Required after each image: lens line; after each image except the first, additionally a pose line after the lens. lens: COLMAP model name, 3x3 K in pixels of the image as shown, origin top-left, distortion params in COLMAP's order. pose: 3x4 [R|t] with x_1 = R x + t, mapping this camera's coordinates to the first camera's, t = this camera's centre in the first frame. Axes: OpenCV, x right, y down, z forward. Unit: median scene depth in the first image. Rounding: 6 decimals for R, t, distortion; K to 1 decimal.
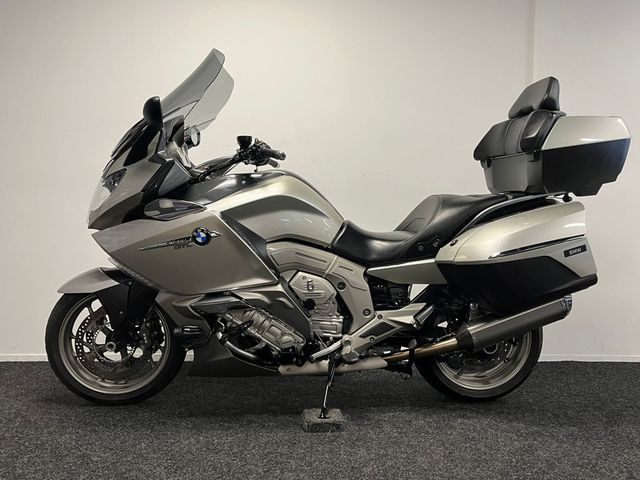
lens RADIAL K [[530.1, 0, 316.7], [0, 530.1, 236.9], [0, 0, 1]] dist [0.041084, -0.005848]
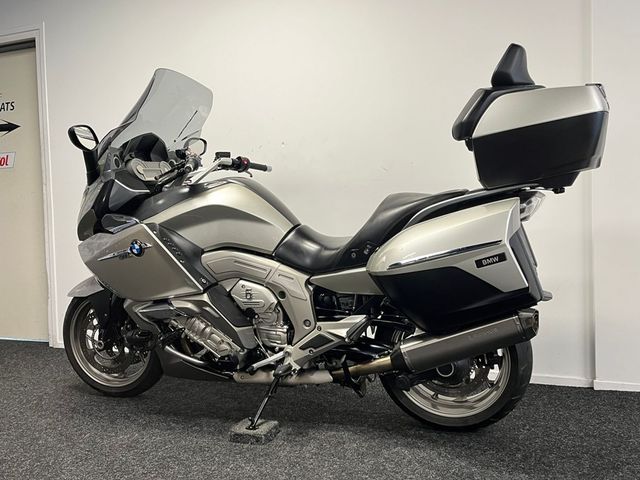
lens RADIAL K [[568.8, 0, 322.4], [0, 568.8, 234.4], [0, 0, 1]] dist [0.054872, -0.024933]
pose [[0.915945, -0.021759, -0.400715, 0.538012], [0.029355, 0.999487, 0.012826, -0.029542], [0.400230, -0.023510, 0.916113, 0.081929]]
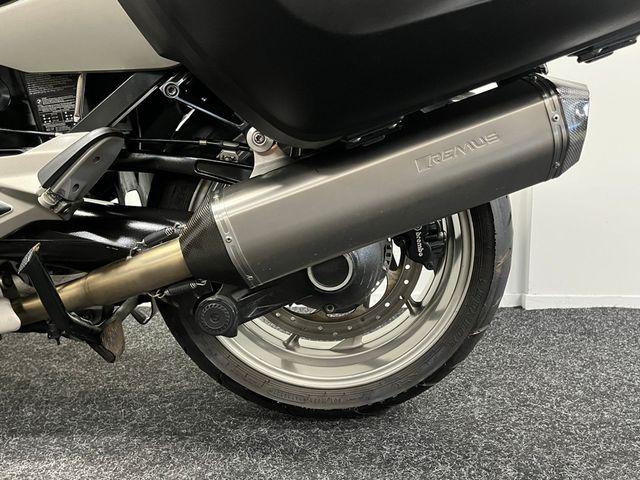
lens RADIAL K [[540.0, 0, 319.1], [0, 540.0, 239.0], [0, 0, 1]] dist [0.040137, 0.005189]
pose [[0.996550, -0.003529, -0.082922, 0.358795], [0.012806, 0.993669, 0.111615, 0.155094], [0.082003, -0.112292, 0.990286, 0.698290]]
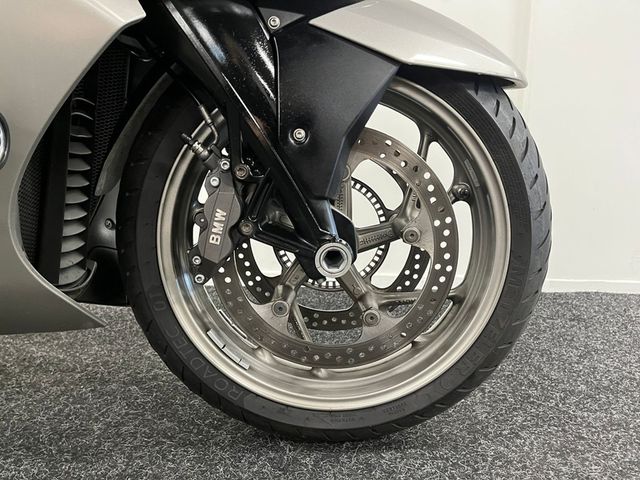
lens RADIAL K [[488.2, 0, 314.5], [0, 488.2, 233.2], [0, 0, 1]] dist [0.041812, -0.059506]
pose [[0.997759, 0.016454, -0.064851, 0.346642], [-0.007032, 0.989711, 0.142911, 0.159745], [0.066536, -0.142135, 0.987609, 0.770885]]
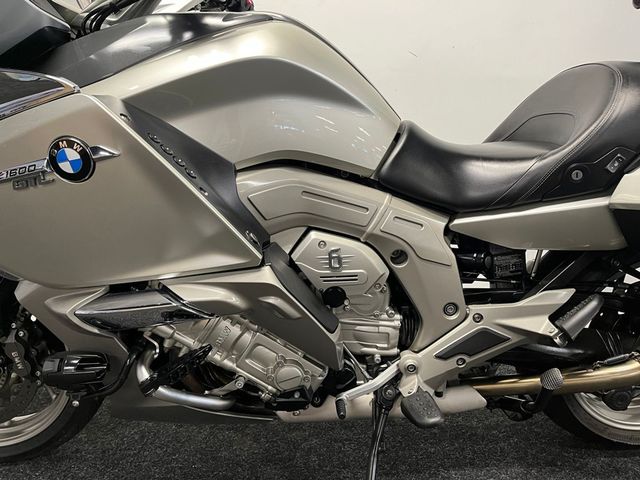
lens RADIAL K [[488.2, 0, 317.7], [0, 488.2, 239.7], [0, 0, 1]] dist [0.041812, -0.059506]
pose [[0.999262, -0.014744, -0.035472, -0.012036], [0.020205, 0.987087, 0.158903, 0.003894], [0.032671, -0.159502, 0.986657, 0.564326]]
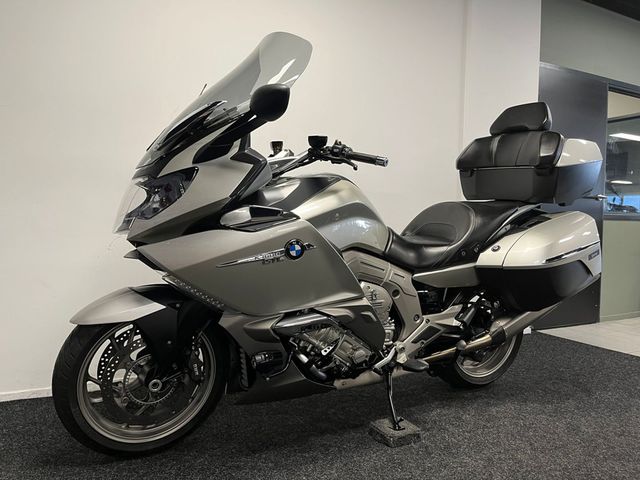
lens RADIAL K [[488.2, 0, 319.8], [0, 488.2, 237.4], [0, 0, 1]] dist [0.041812, -0.059506]
pose [[0.910949, -0.013350, 0.412304, -0.464465], [0.001161, 0.999555, 0.029798, -0.040503], [-0.412518, -0.026666, 0.910559, 0.229096]]
